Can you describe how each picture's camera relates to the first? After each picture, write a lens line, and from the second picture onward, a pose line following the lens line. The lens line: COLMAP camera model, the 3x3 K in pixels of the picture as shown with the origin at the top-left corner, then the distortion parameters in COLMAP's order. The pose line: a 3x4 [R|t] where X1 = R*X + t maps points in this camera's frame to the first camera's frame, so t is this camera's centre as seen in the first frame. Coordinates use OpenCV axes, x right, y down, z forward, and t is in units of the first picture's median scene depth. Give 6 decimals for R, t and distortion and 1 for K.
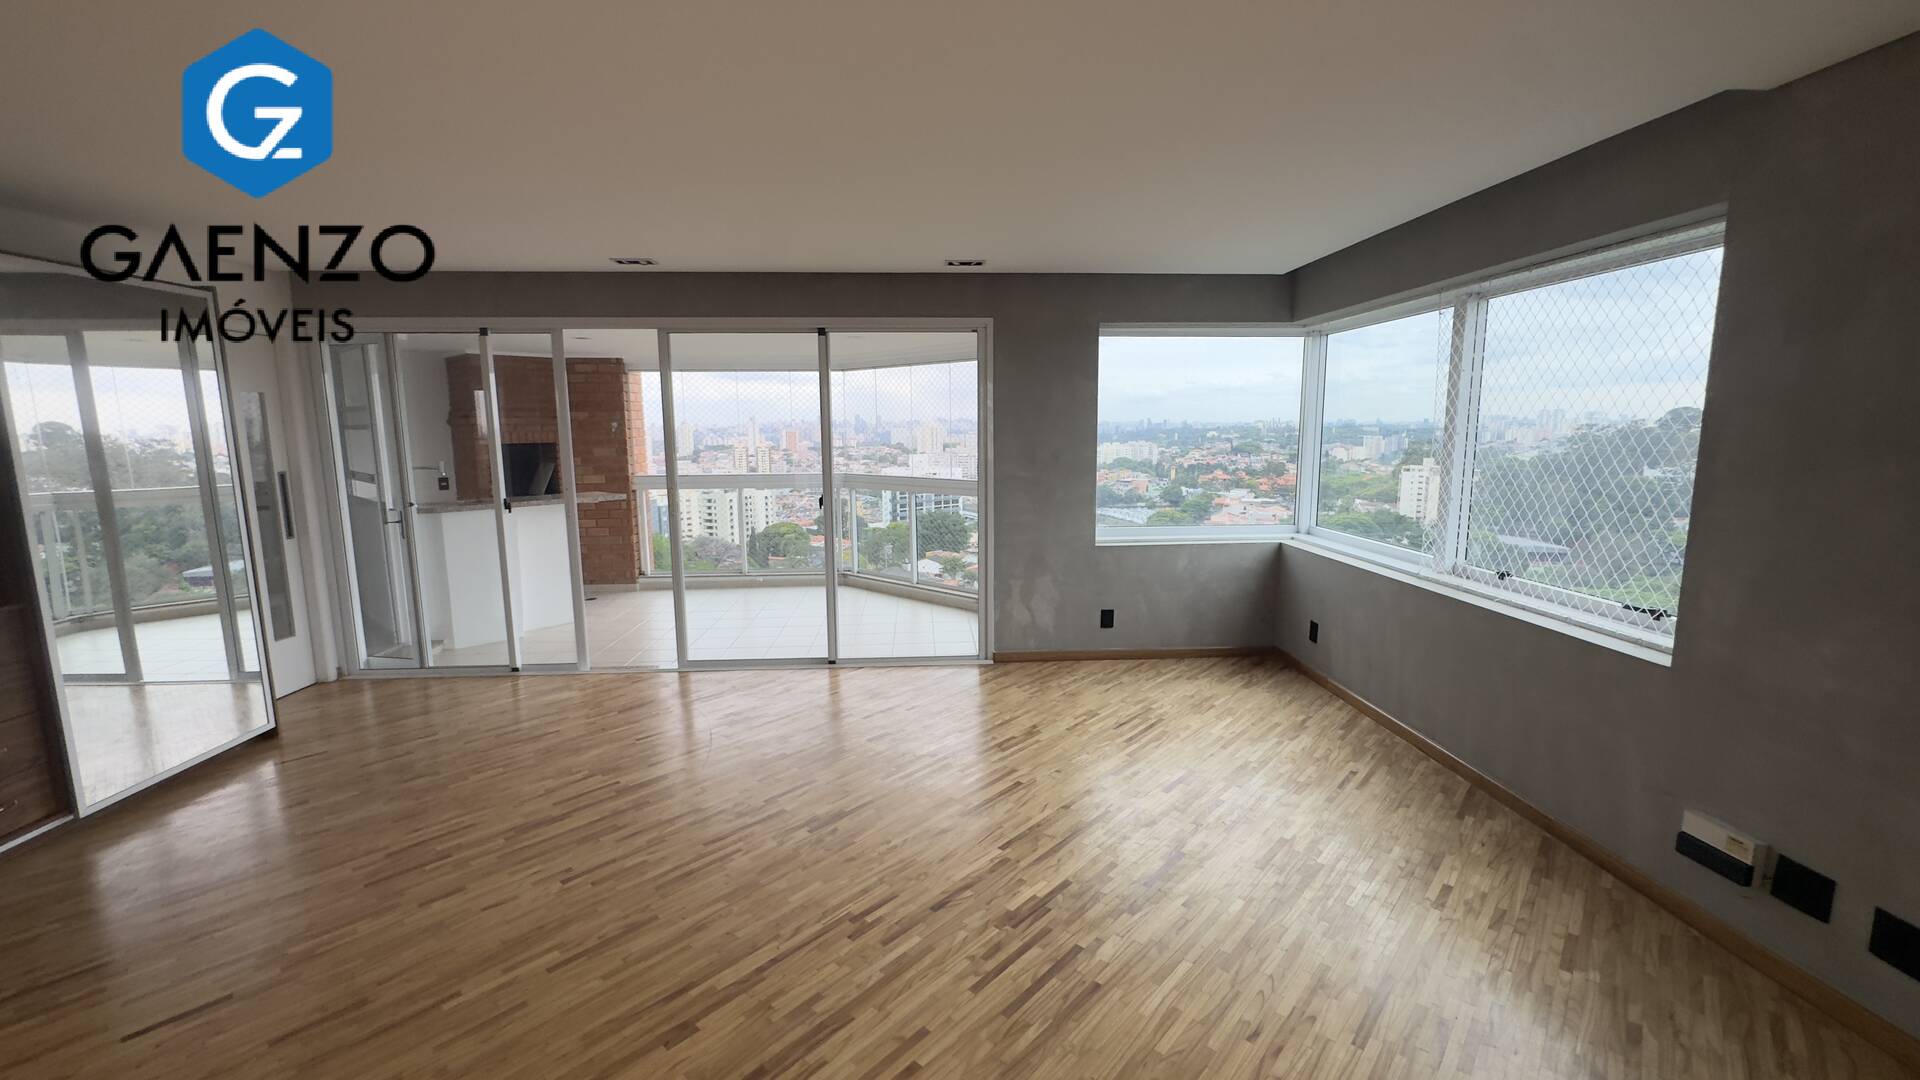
lens RADIAL K [[765.6, 0, 960.0], [0, 765.6, 538.9], [0, 0, 1]] dist [-0.004131, 0.000493]
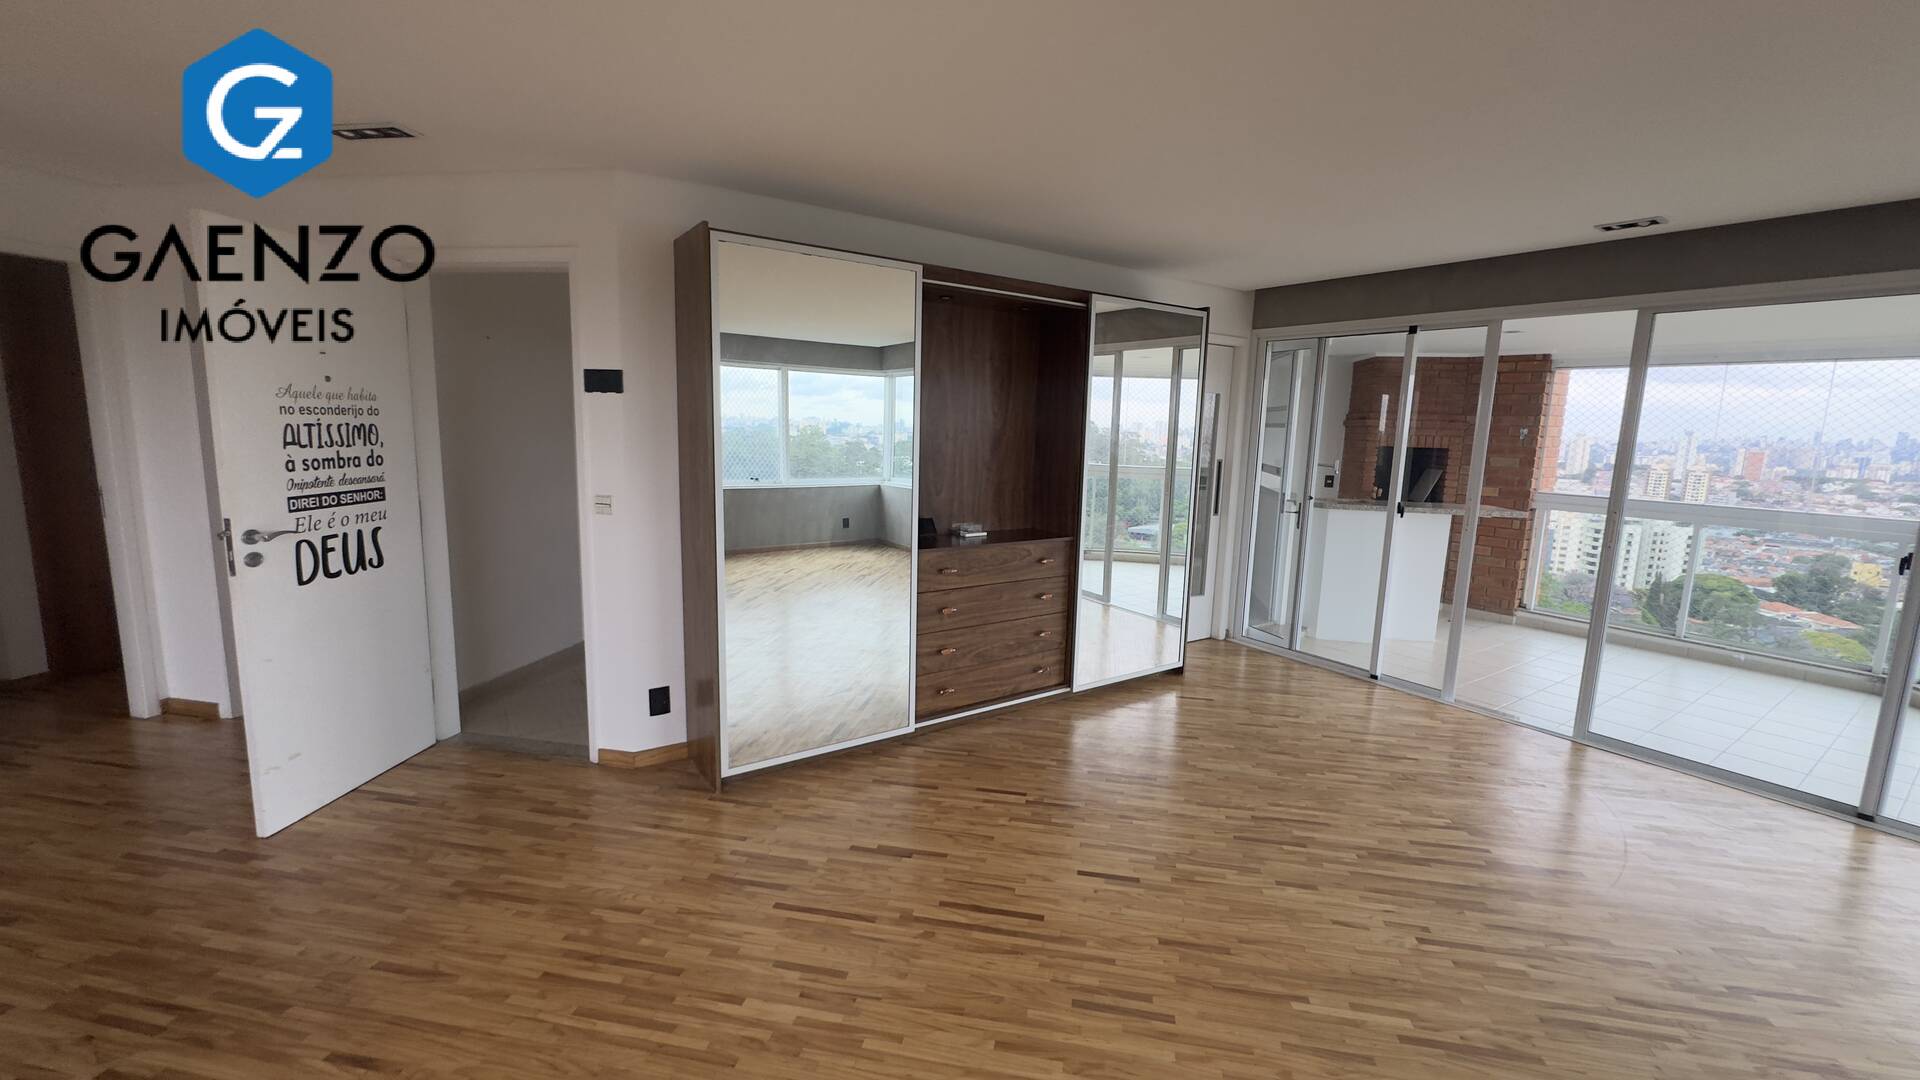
lens RADIAL K [[765.6, 0, 968.2], [0, 765.6, 531.8], [0, 0, 1]] dist [-0.004131, 0.000493]
pose [[0.529043, 0.143646, -0.836349, -0.098809], [-0.157413, 0.985076, 0.069617, 0.003383], [0.833867, 0.094822, 0.543759, 0.032045]]
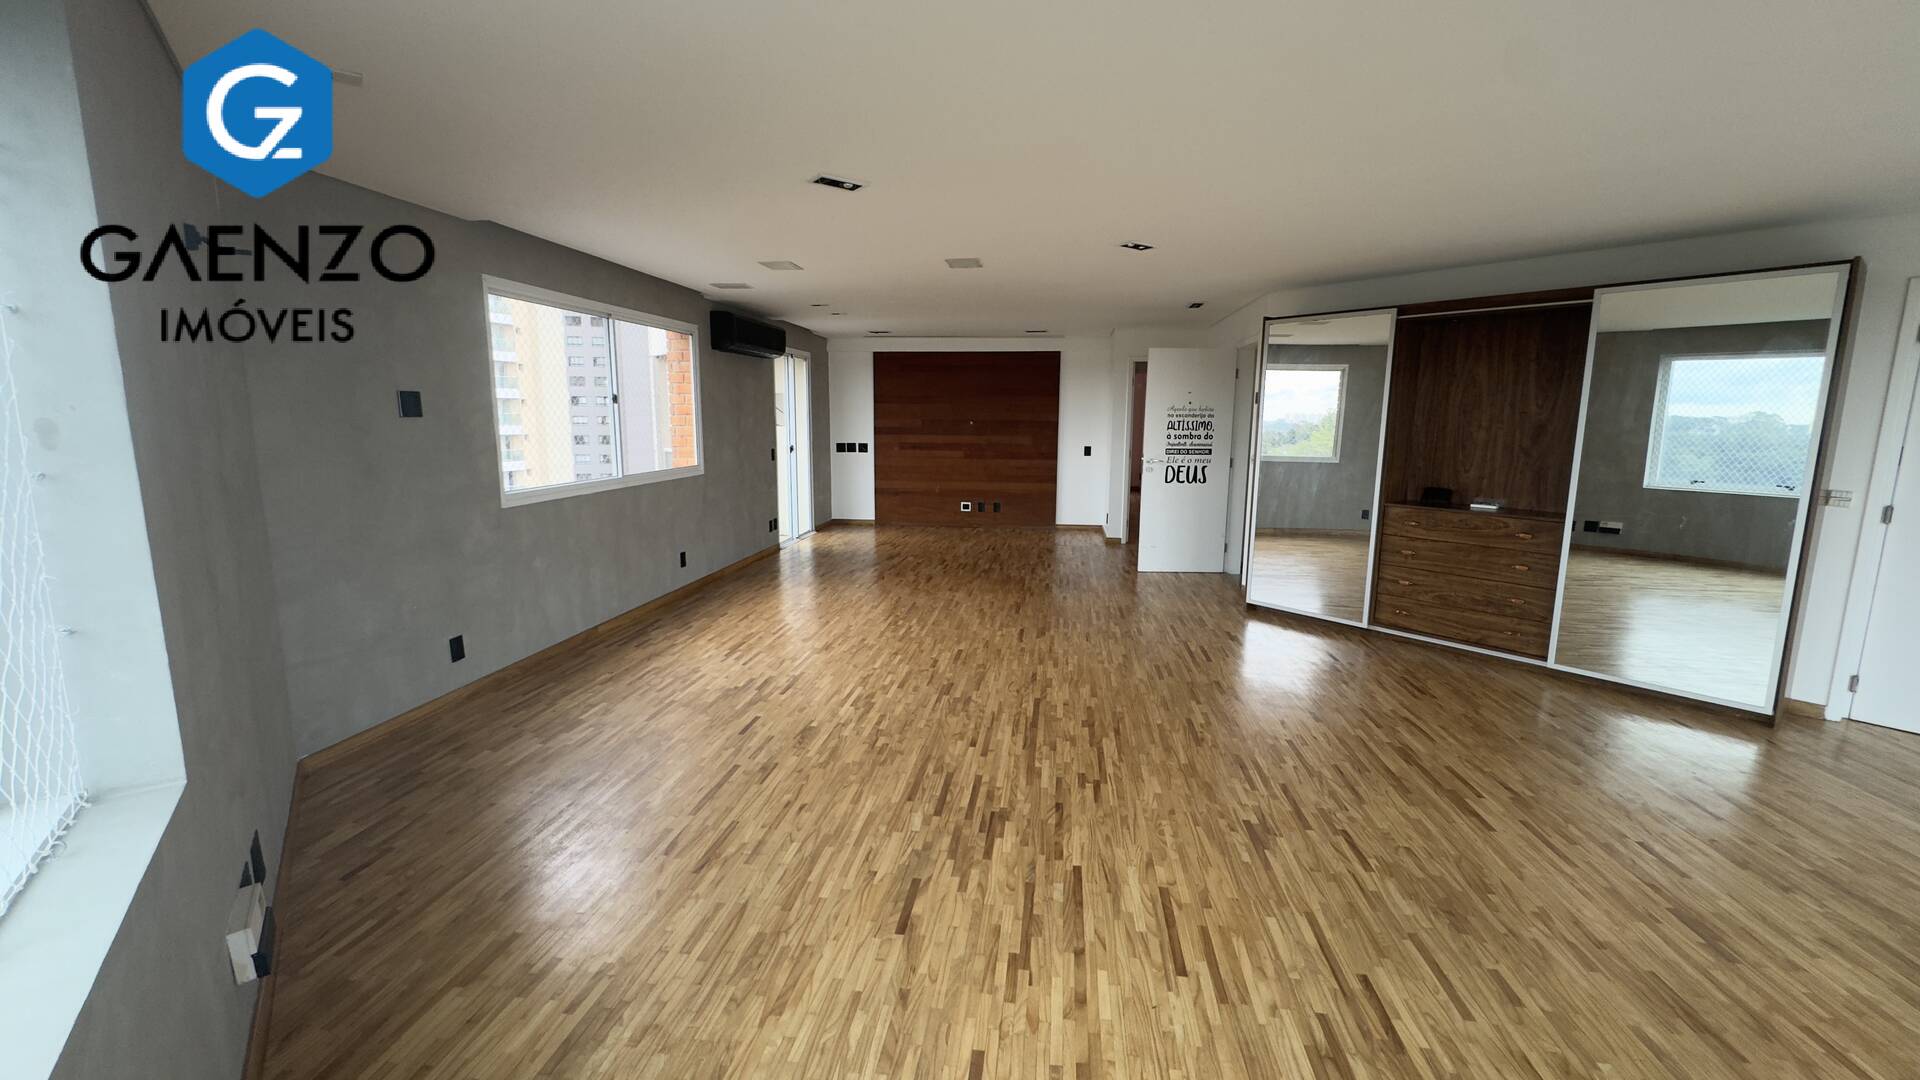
lens RADIAL K [[765.6, 0, 961.3], [0, 765.6, 537.0], [0, 0, 1]] dist [-0.004131, 0.000493]
pose [[-0.821879, 0.090702, -0.562395, 0.541286], [-0.085698, 0.956322, 0.279471, -0.176598], [0.563180, 0.277888, -0.778208, 1.286116]]
